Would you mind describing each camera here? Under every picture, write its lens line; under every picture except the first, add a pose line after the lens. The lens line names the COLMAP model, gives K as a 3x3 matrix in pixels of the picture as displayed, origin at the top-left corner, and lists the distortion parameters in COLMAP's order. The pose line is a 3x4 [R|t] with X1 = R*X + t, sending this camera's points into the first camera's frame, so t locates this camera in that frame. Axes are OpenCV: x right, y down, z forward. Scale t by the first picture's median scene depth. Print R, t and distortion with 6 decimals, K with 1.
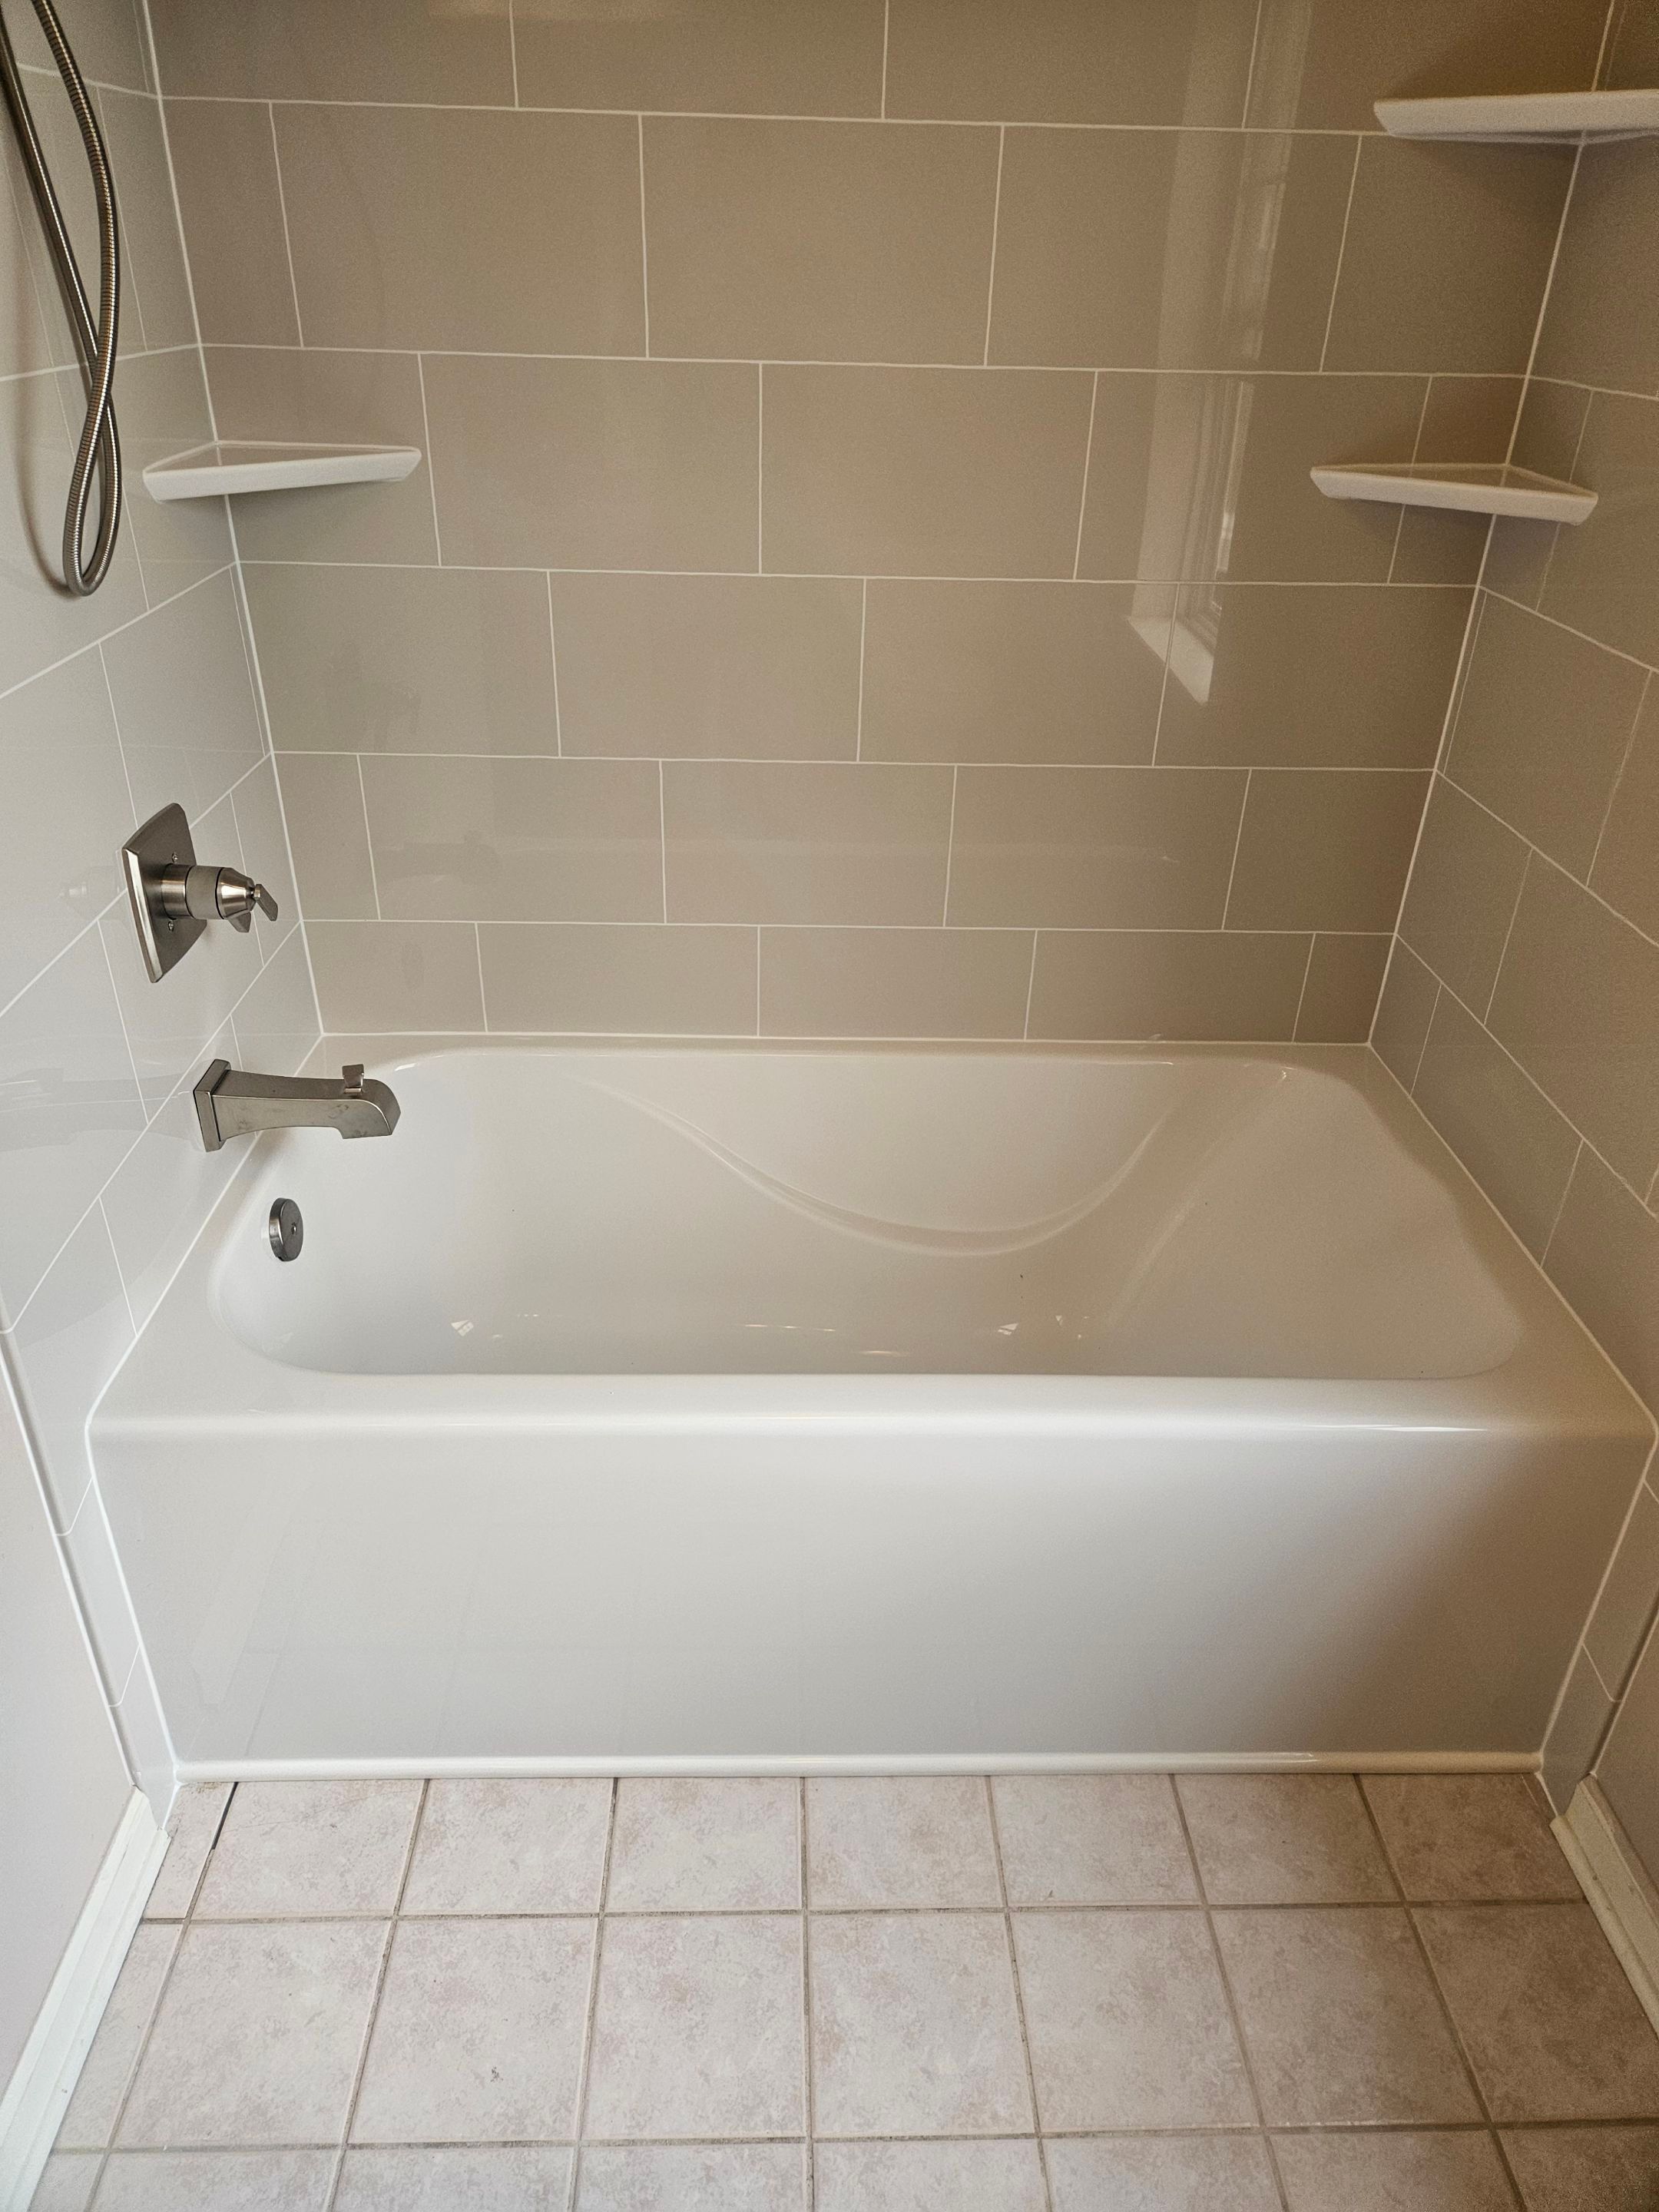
lens RADIAL K [[1463.5, 0, 820.8], [0, 1463.5, 1062.1], [0, 0, 1]] dist [0.062396, -0.047179]
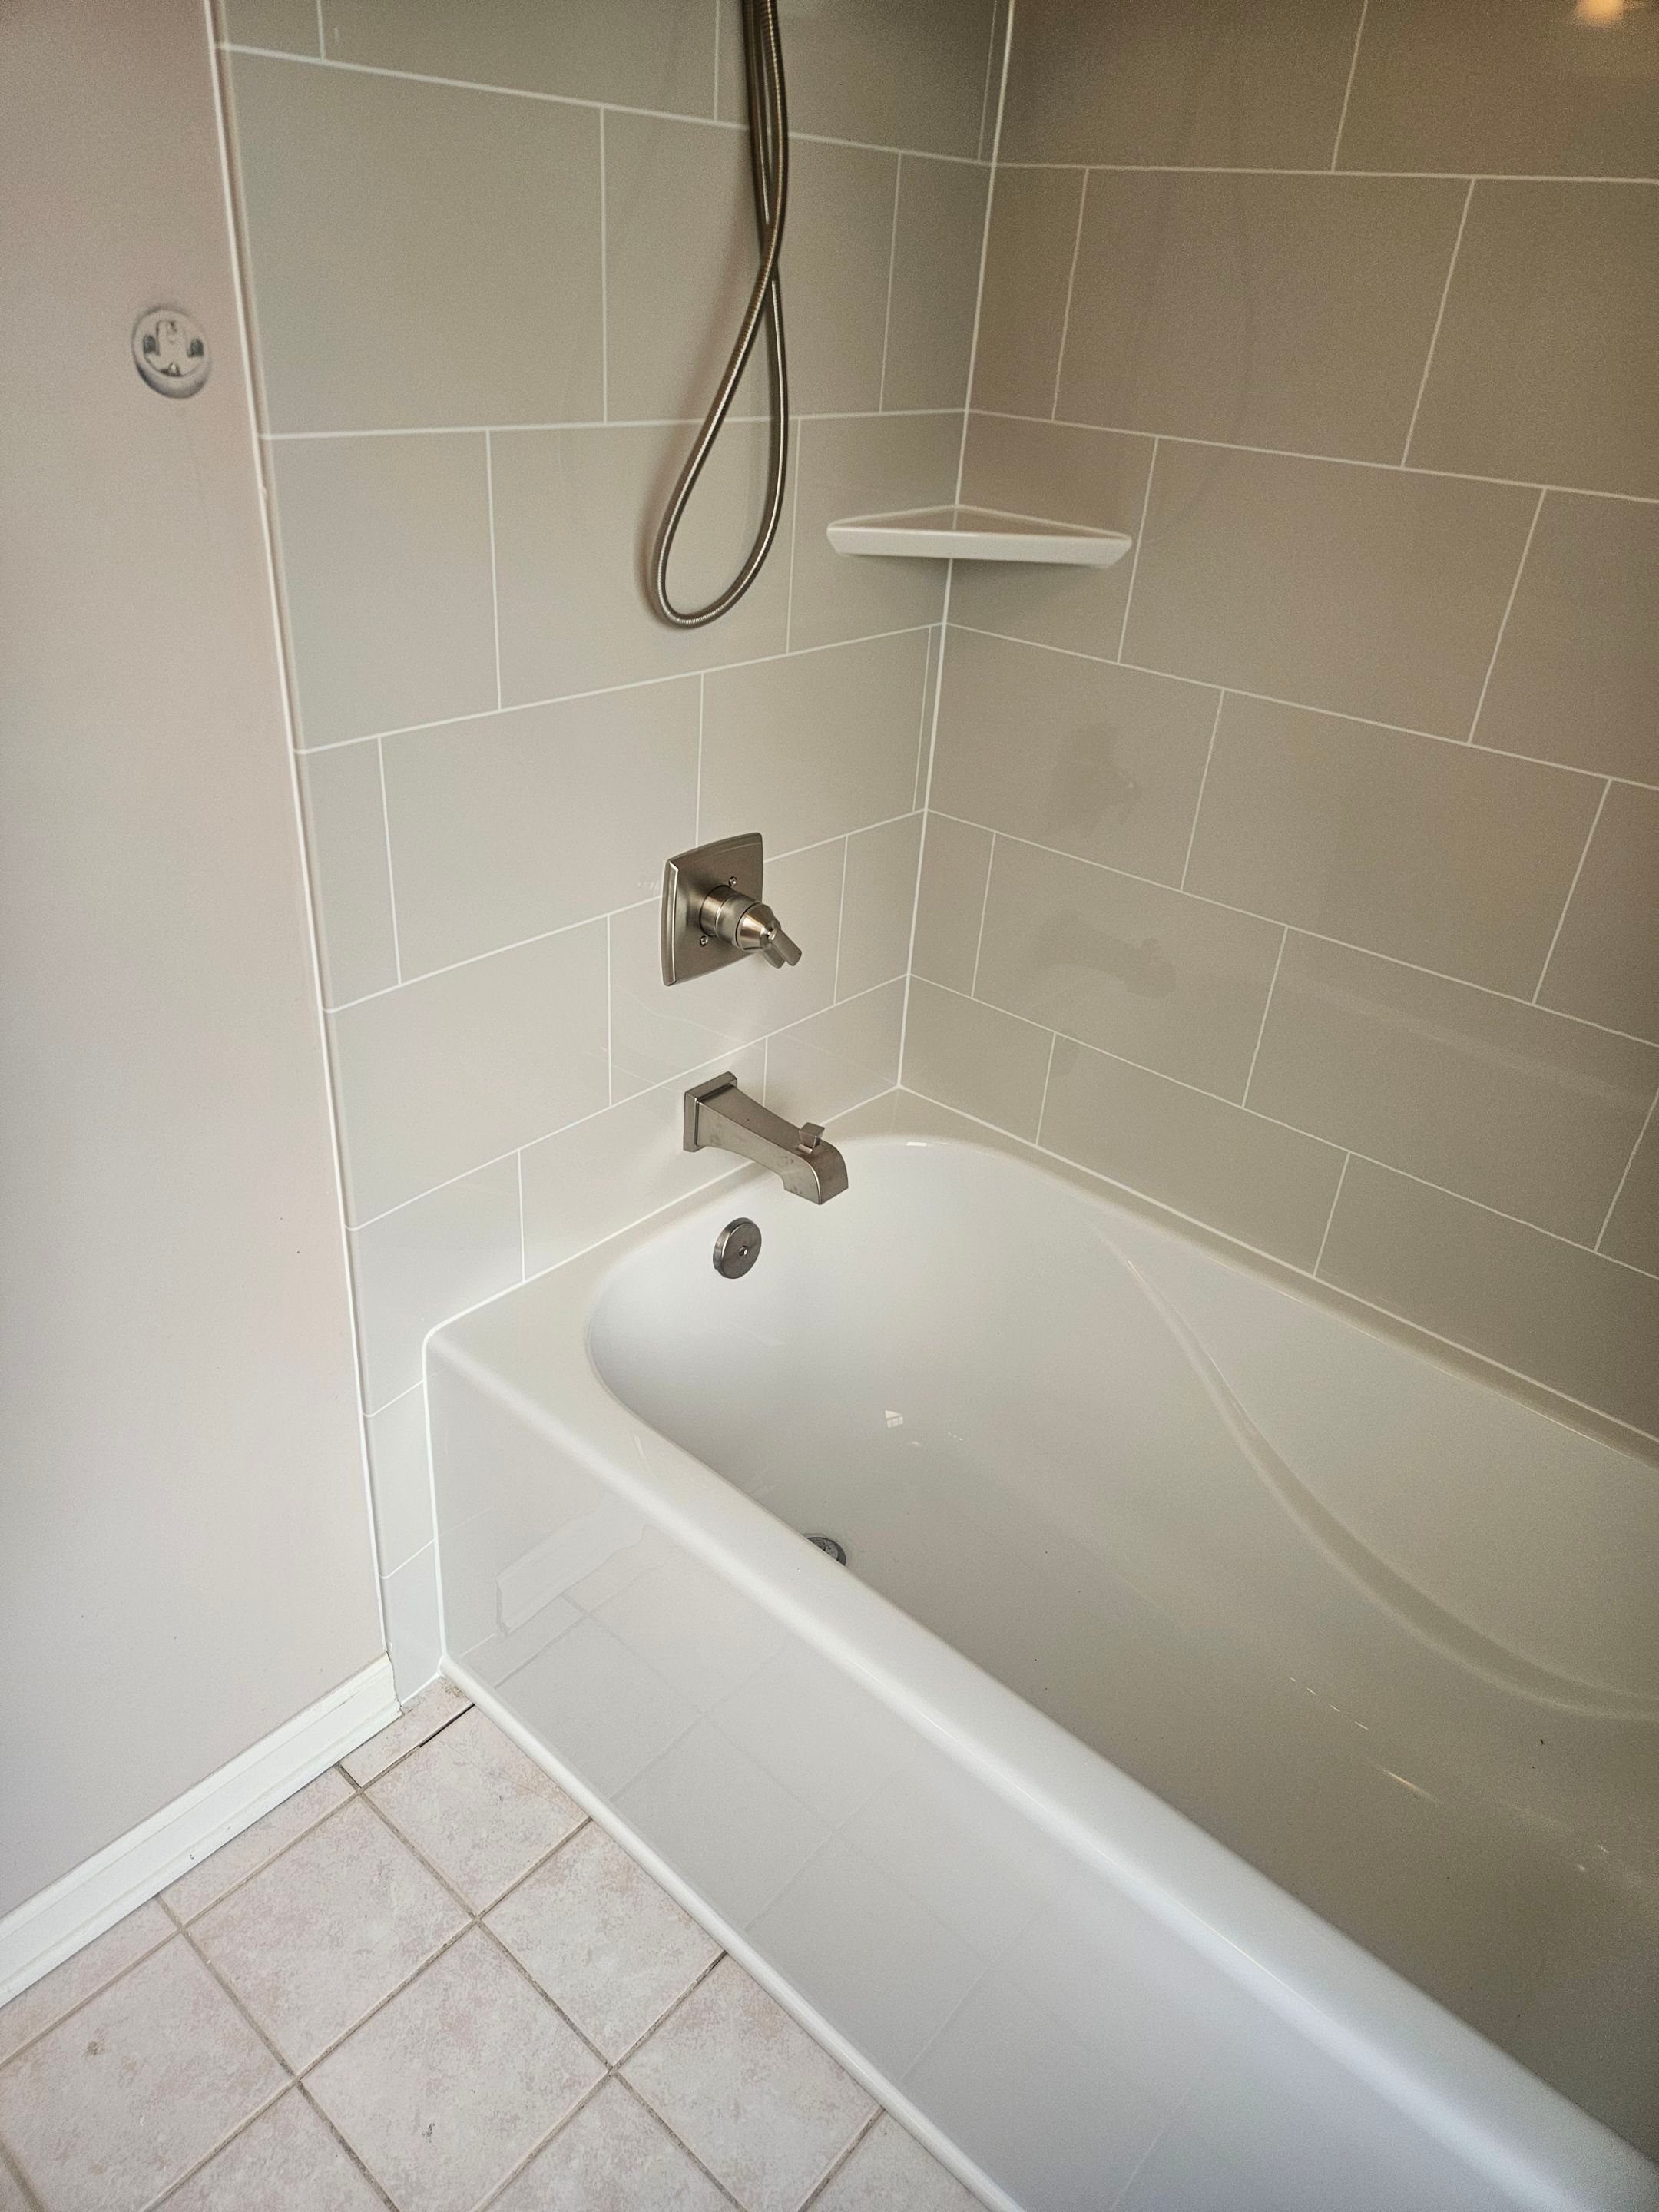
lens RADIAL K [[1463.5, 0, 815.5], [0, 1463.5, 1065.3], [0, 0, 1]] dist [0.062396, -0.047179]
pose [[0.734731, 0.348251, -0.582144, 0.252548], [-0.367932, 0.925553, 0.089314, -0.129870], [0.569909, 0.148568, 0.808165, 0.210479]]
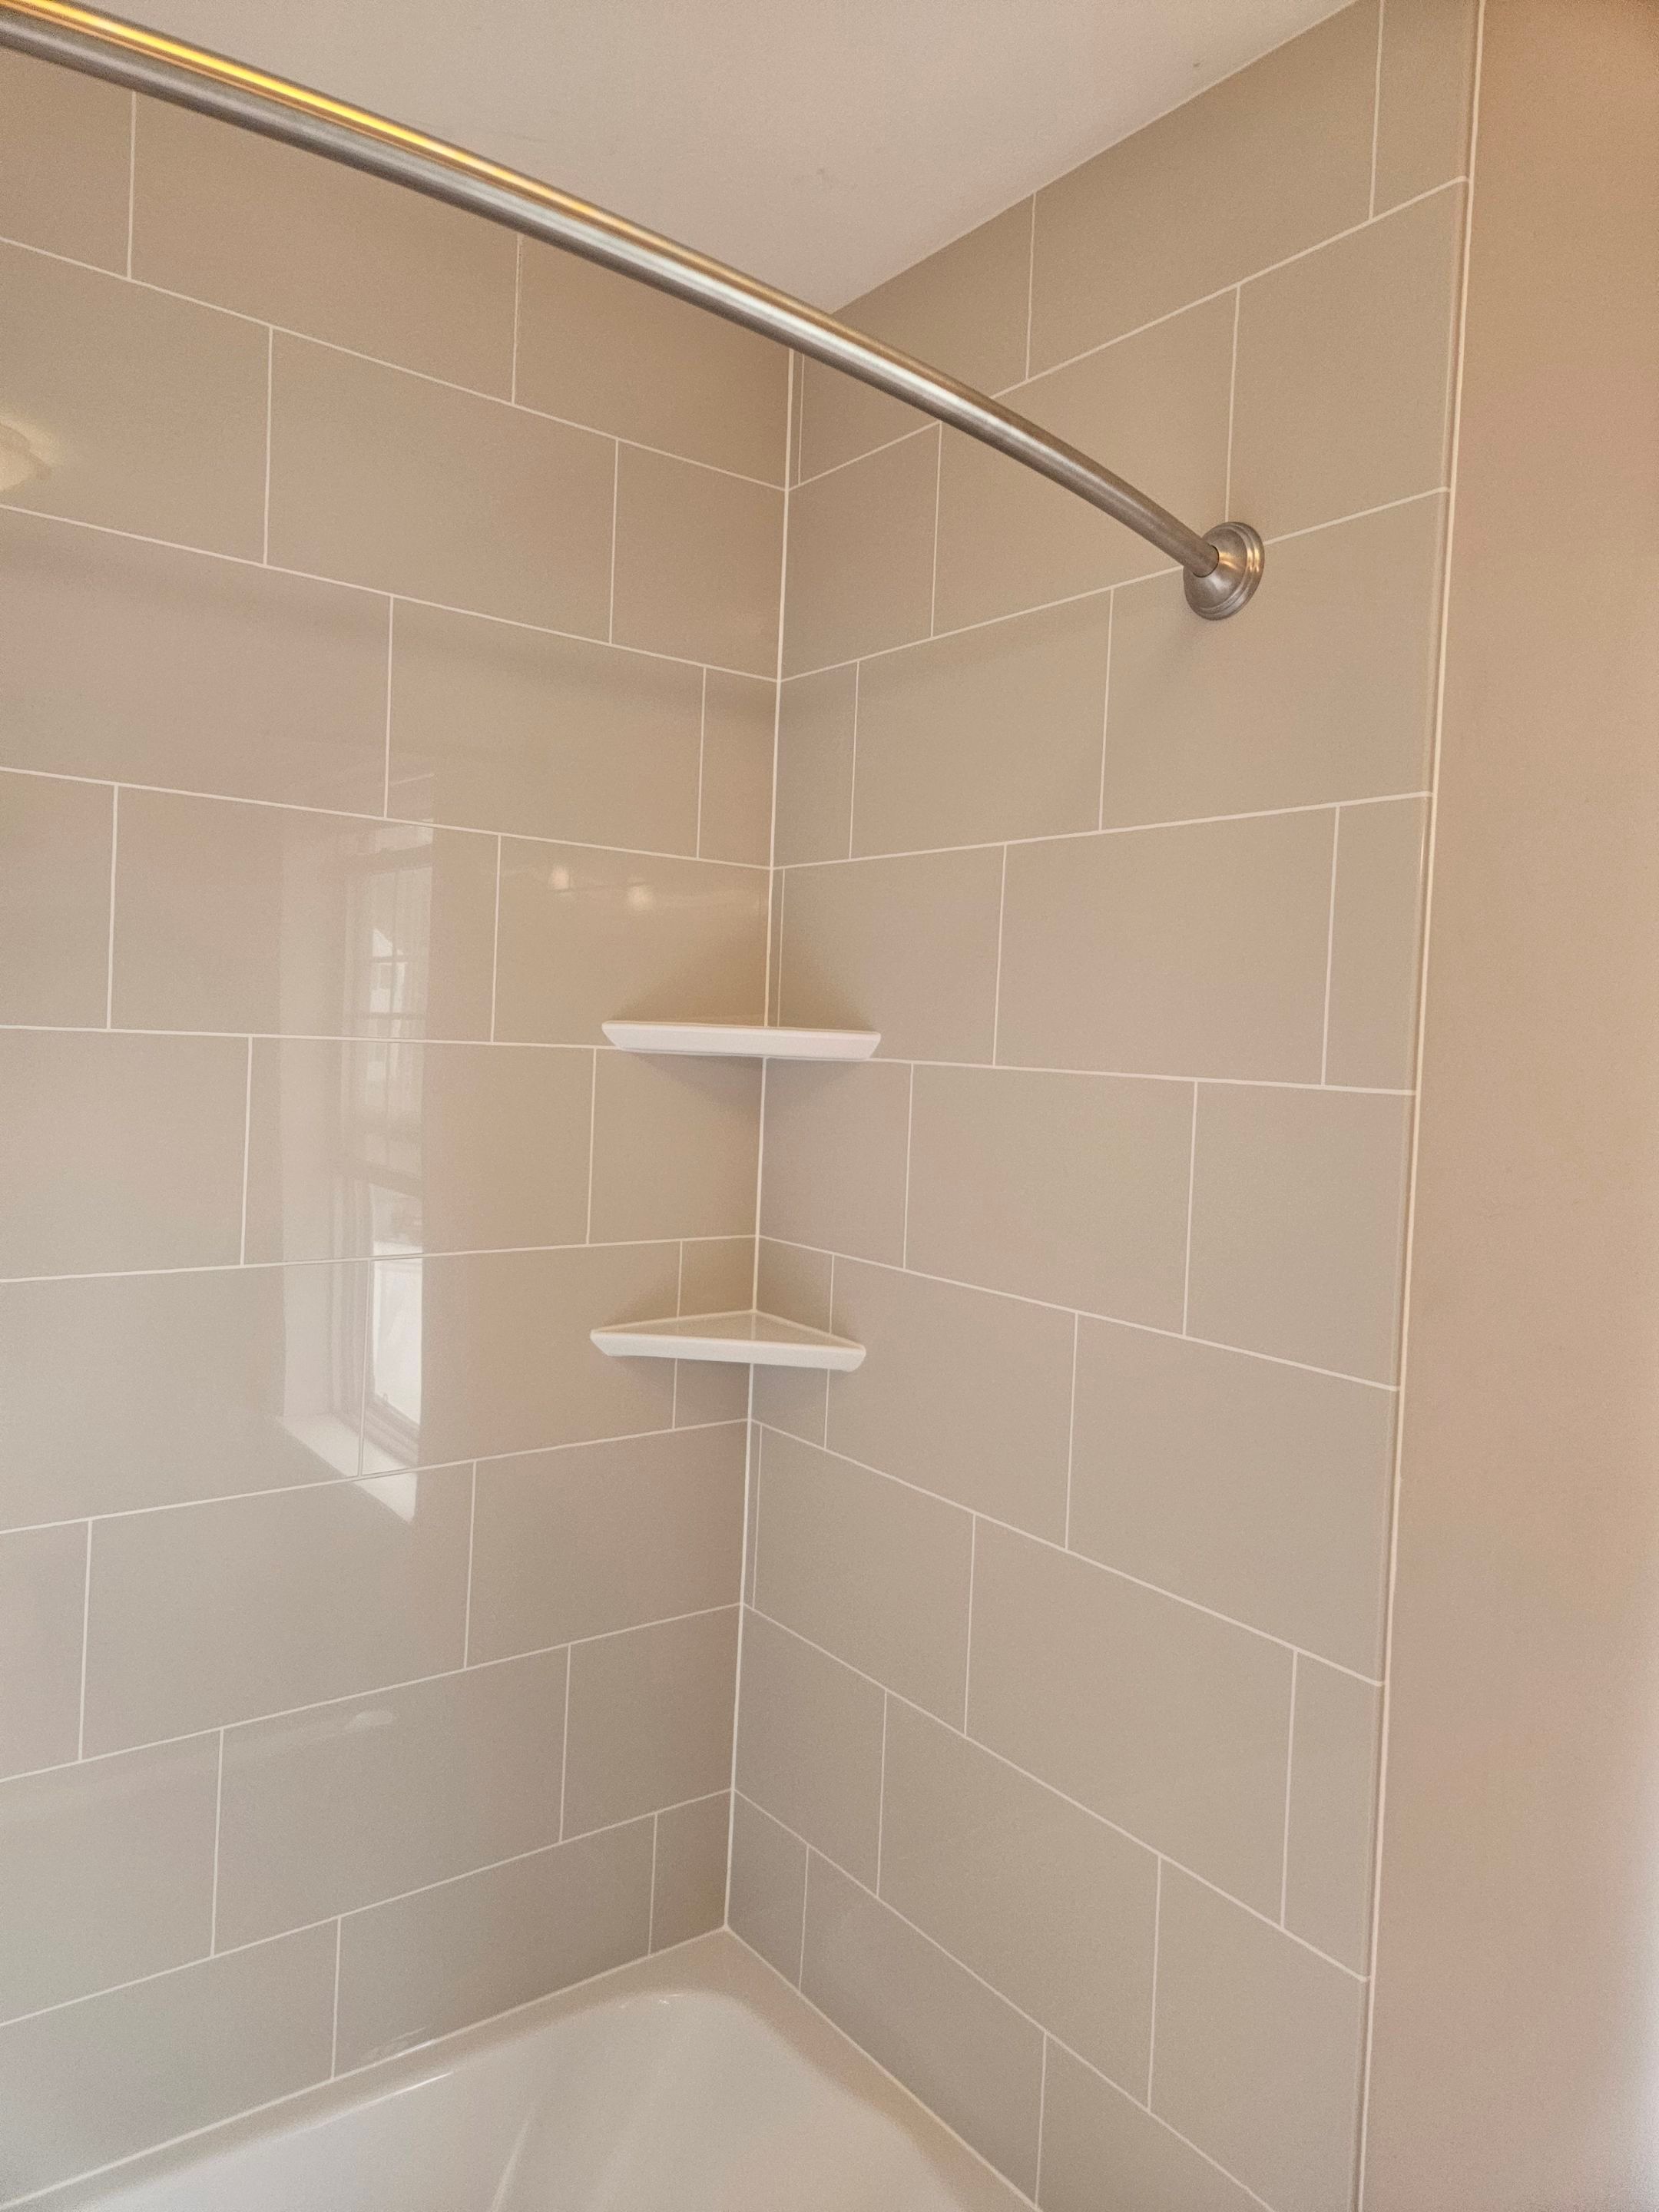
lens RADIAL K [[1463.5, 0, 804.7], [0, 1463.5, 1075.3], [0, 0, 1]] dist [0.062396, -0.047179]
pose [[0.809245, -0.002850, 0.587464, -0.139747], [0.259603, 0.898789, -0.353249, -0.190867], [-0.527000, 0.438372, 0.728081, 0.156793]]
